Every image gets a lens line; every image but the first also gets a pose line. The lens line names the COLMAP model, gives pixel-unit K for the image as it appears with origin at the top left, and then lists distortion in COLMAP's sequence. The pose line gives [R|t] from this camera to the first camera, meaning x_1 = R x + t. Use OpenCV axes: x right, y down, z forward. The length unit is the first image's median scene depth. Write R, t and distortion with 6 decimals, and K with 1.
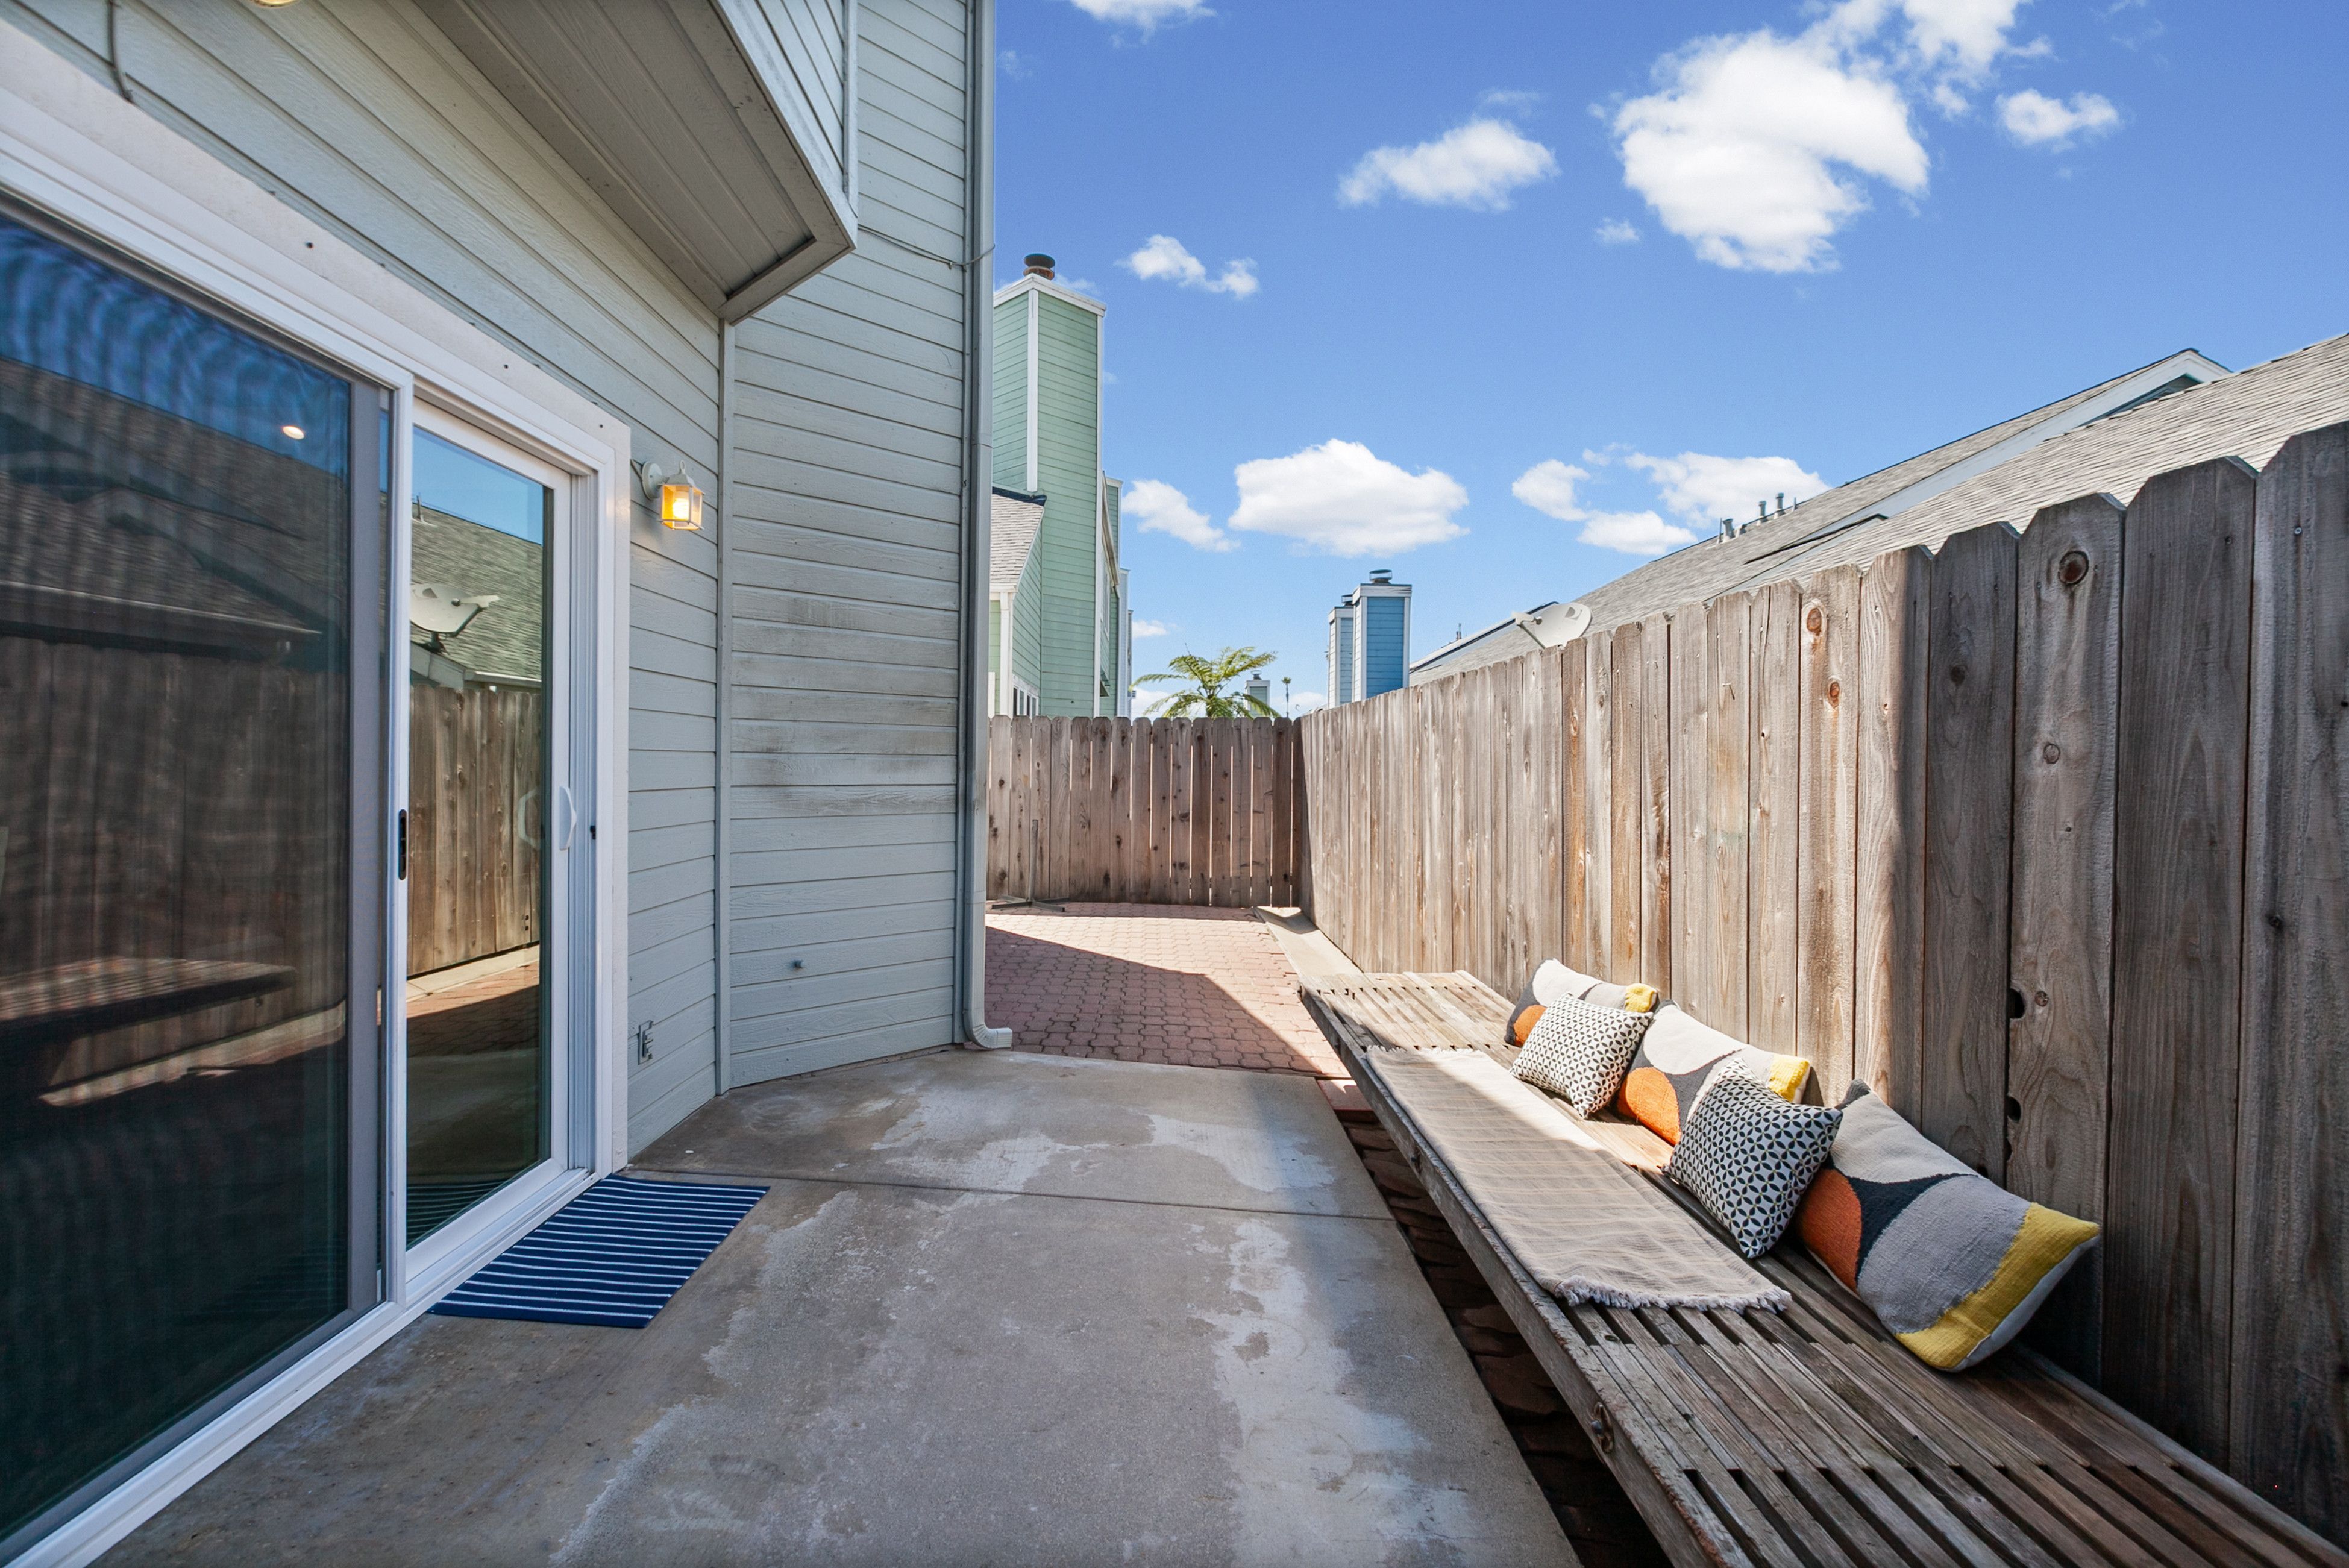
lens RADIAL K [[1092.3, 0, 1172.6], [0, 1092.3, 813.2], [0, 0, 1]] dist [0.001429, 0.000084]
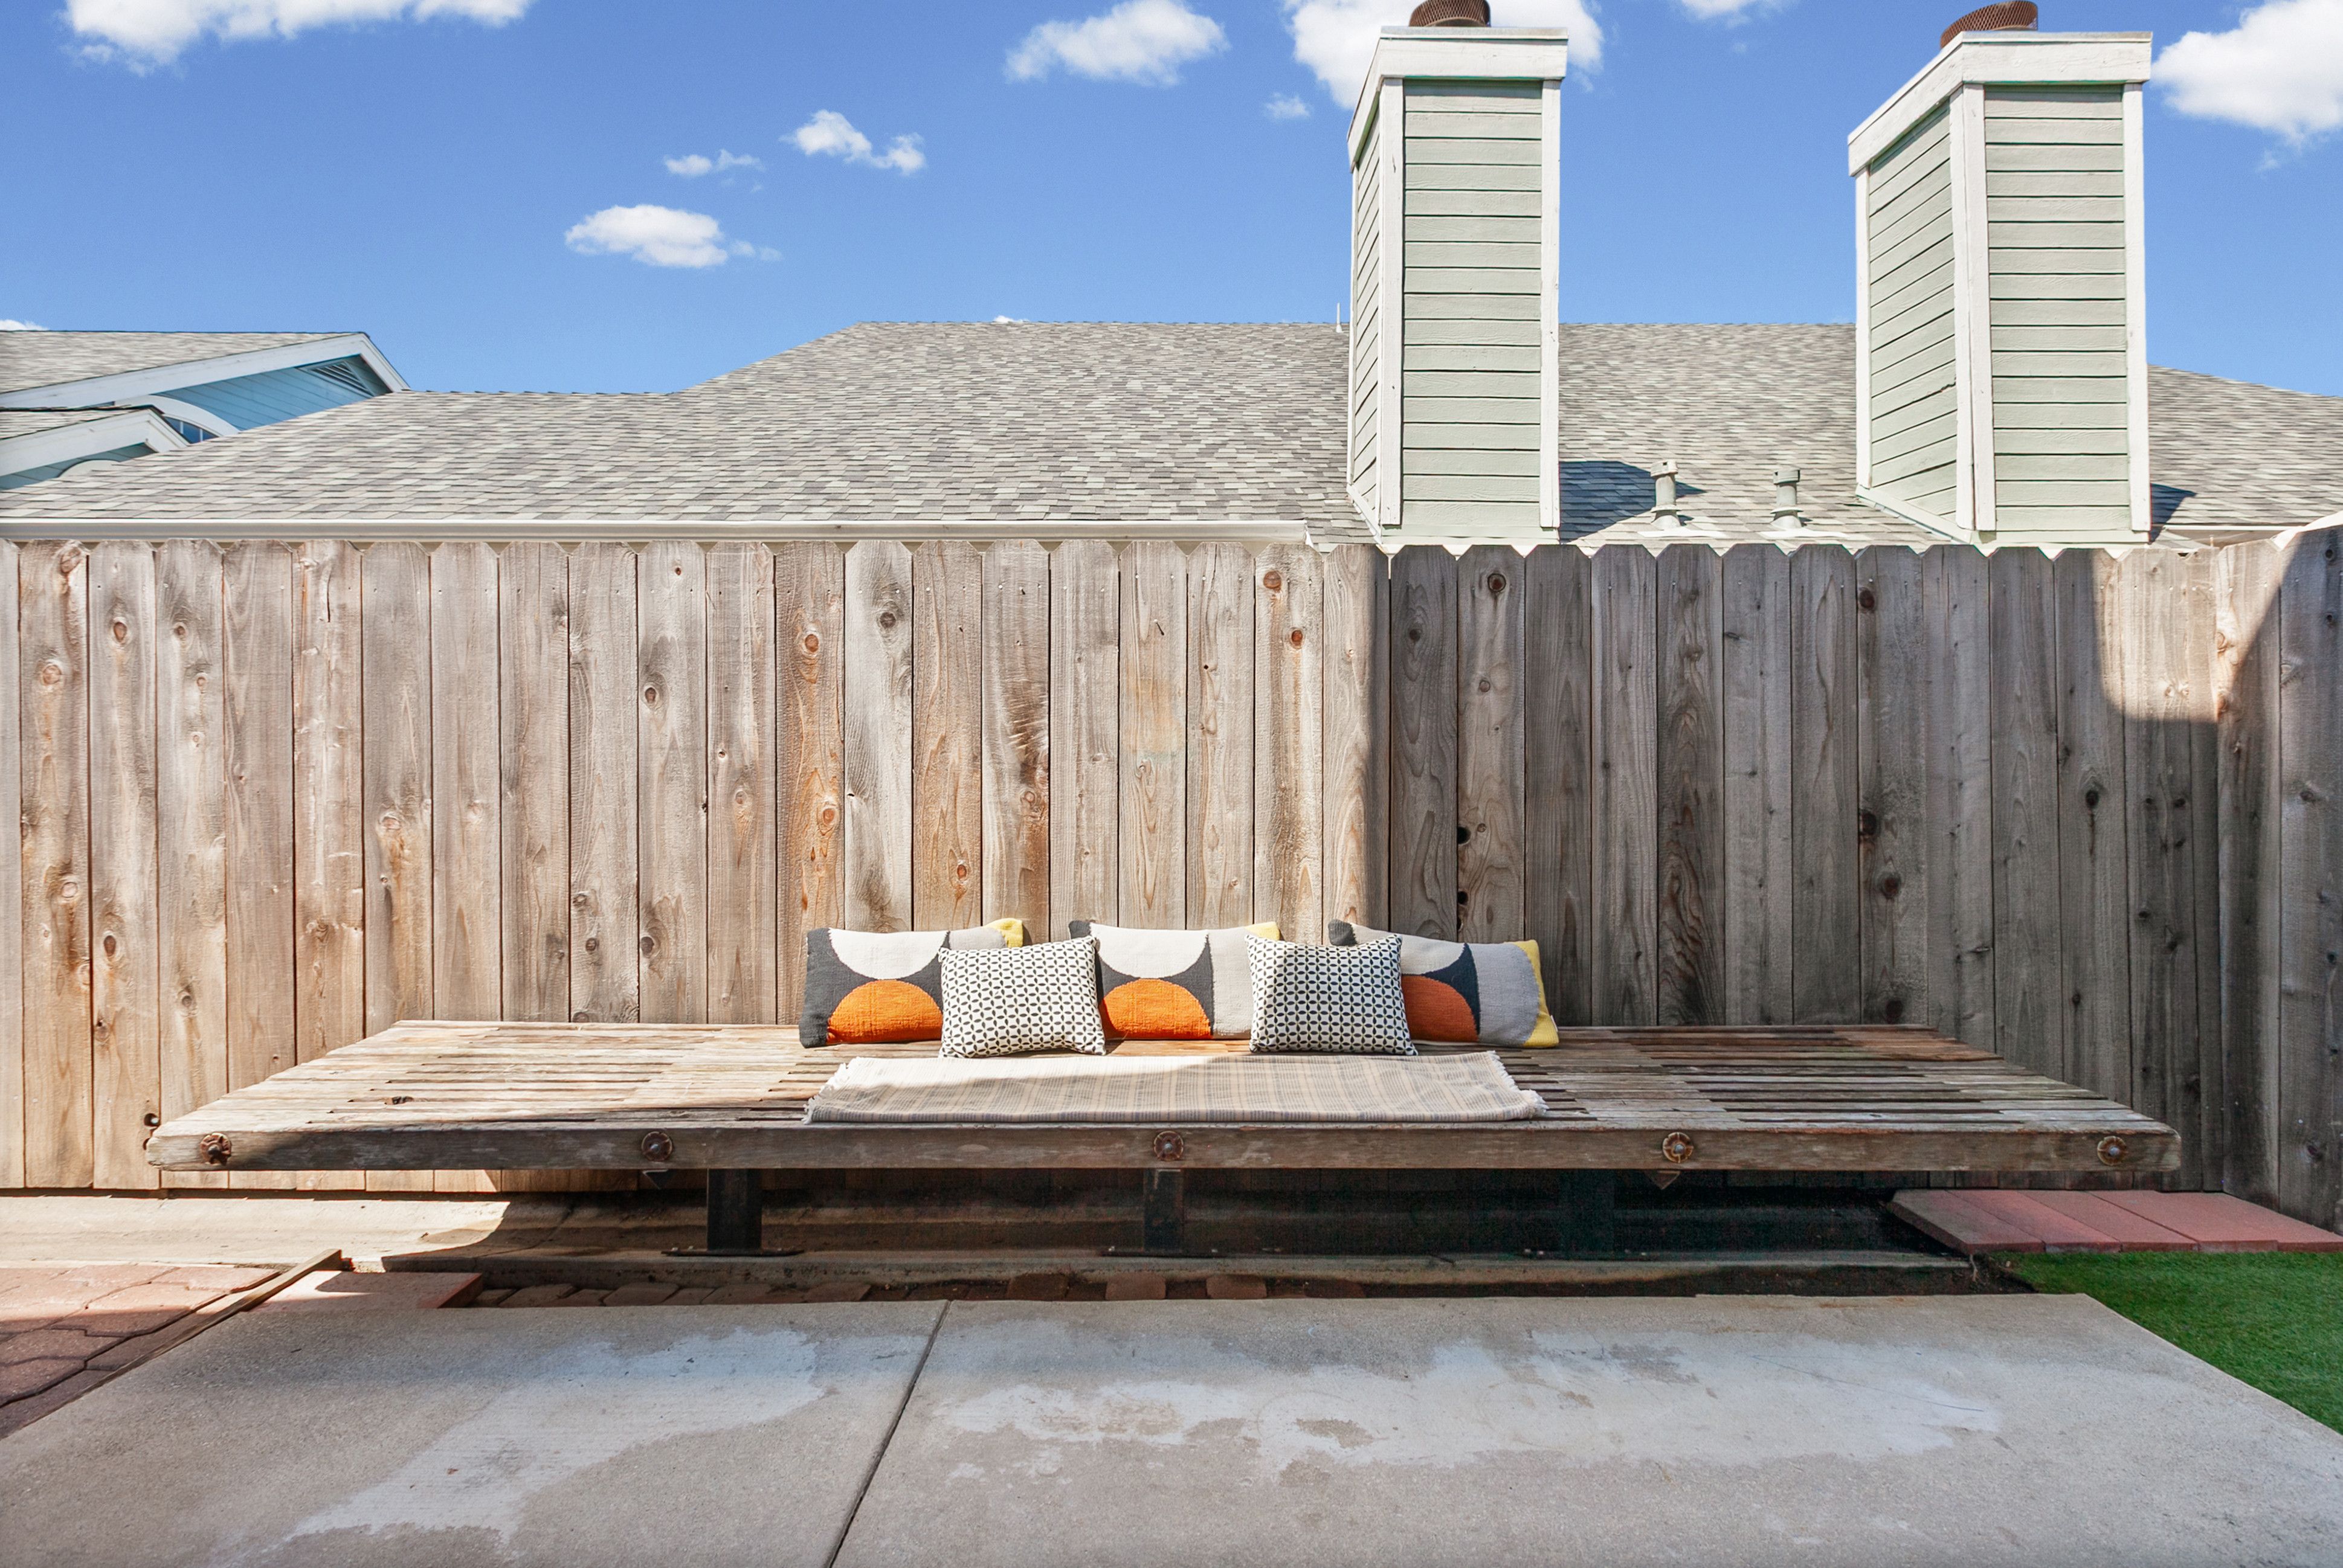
lens RADIAL K [[1062.4, 0, 1160.1], [0, 1062.4, 753.2], [0, 0, 1]] dist [0.000683, -0.000514]
pose [[0.011945, -0.025071, 0.999614, -0.884891], [0.043713, 0.998743, 0.024527, -0.011529], [-0.998973, 0.043403, 0.013026, 1.473193]]
